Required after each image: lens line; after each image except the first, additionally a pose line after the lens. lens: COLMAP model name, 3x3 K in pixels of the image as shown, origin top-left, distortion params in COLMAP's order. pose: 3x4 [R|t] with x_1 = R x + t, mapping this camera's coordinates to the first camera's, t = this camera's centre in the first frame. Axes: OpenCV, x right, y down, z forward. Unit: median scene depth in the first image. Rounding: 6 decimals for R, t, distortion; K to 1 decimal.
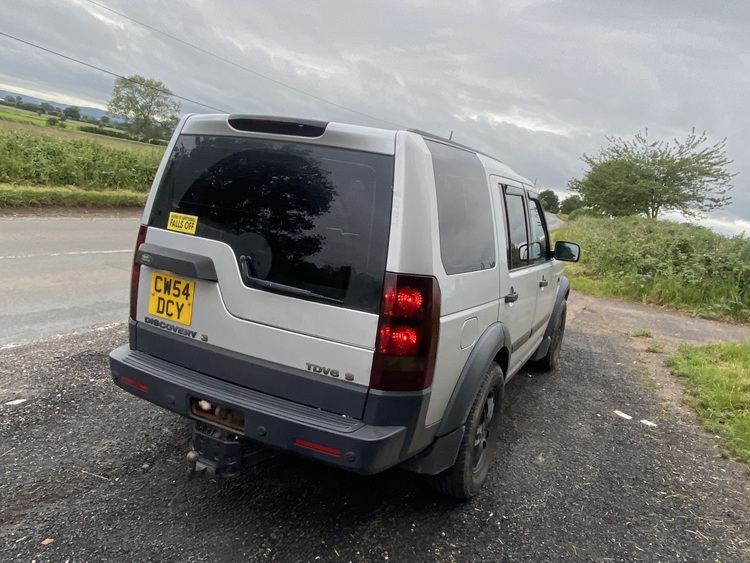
lens RADIAL K [[563.9, 0, 373.1], [0, 563.9, 280.1], [0, 0, 1]] dist [-0.006482, -0.006022]
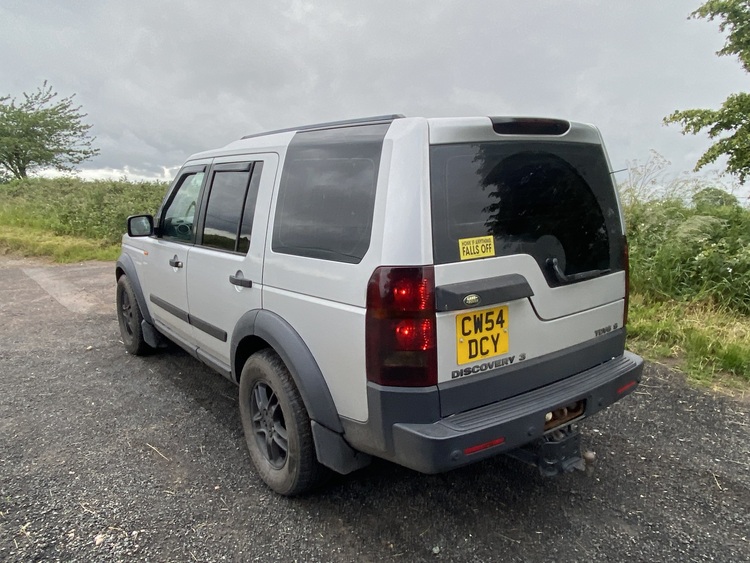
lens RADIAL K [[563.9, 0, 370.7], [0, 563.9, 283.8], [0, 0, 1]] dist [-0.006482, -0.006022]
pose [[0.527201, -0.306569, 0.792511, -1.122411], [0.240173, 0.948382, 0.207094, -0.265917], [-0.815092, 0.081160, 0.573618, 0.638910]]
